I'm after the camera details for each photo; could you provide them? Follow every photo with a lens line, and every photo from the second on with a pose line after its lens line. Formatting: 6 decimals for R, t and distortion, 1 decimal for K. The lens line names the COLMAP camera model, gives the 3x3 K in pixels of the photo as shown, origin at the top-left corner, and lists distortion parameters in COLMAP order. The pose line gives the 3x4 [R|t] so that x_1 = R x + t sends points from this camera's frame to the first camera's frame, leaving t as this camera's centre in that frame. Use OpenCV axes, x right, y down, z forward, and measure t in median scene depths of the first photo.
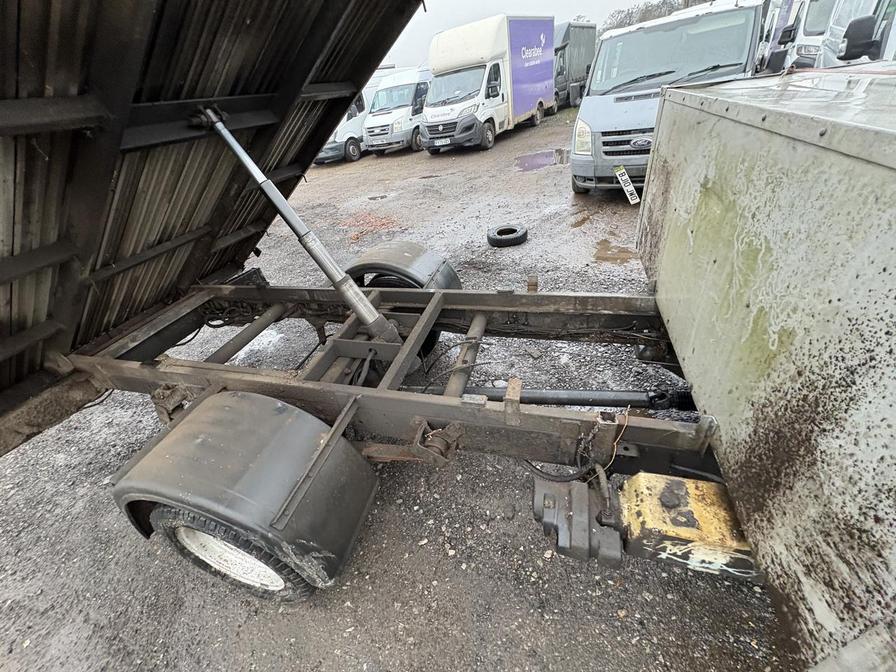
lens RADIAL K [[356.1, 0, 449.9], [0, 356.1, 334.5], [0, 0, 1]] dist [-0.000507, 0.000237]
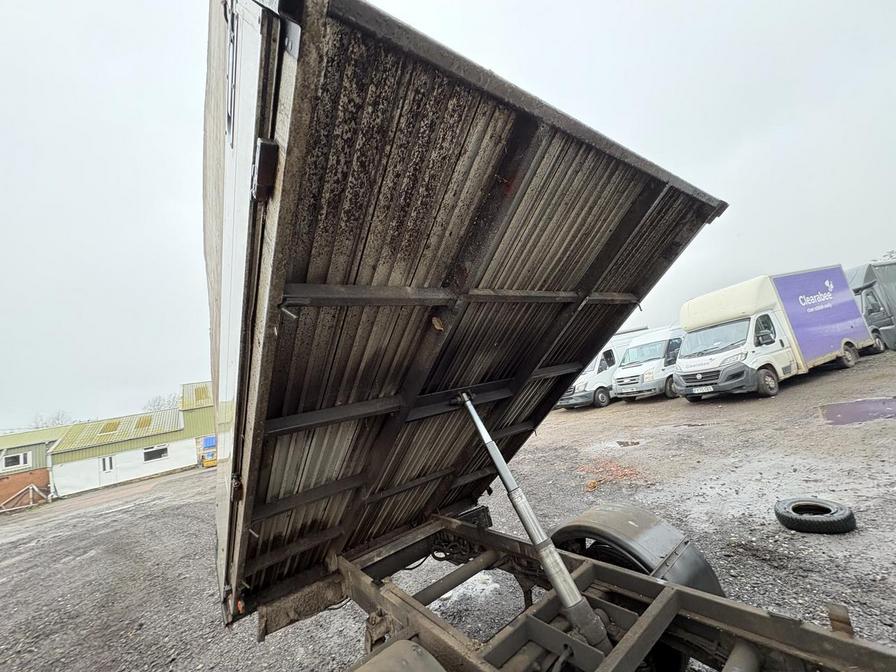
lens RADIAL K [[356.1, 0, 448.3], [0, 356.1, 338.4], [0, 0, 1]] dist [-0.000507, 0.000237]
pose [[0.795597, -0.106059, -0.596471, 0.086511], [-0.268823, 0.820518, -0.504464, -0.036266], [0.542918, 0.561695, 0.624290, -0.035568]]
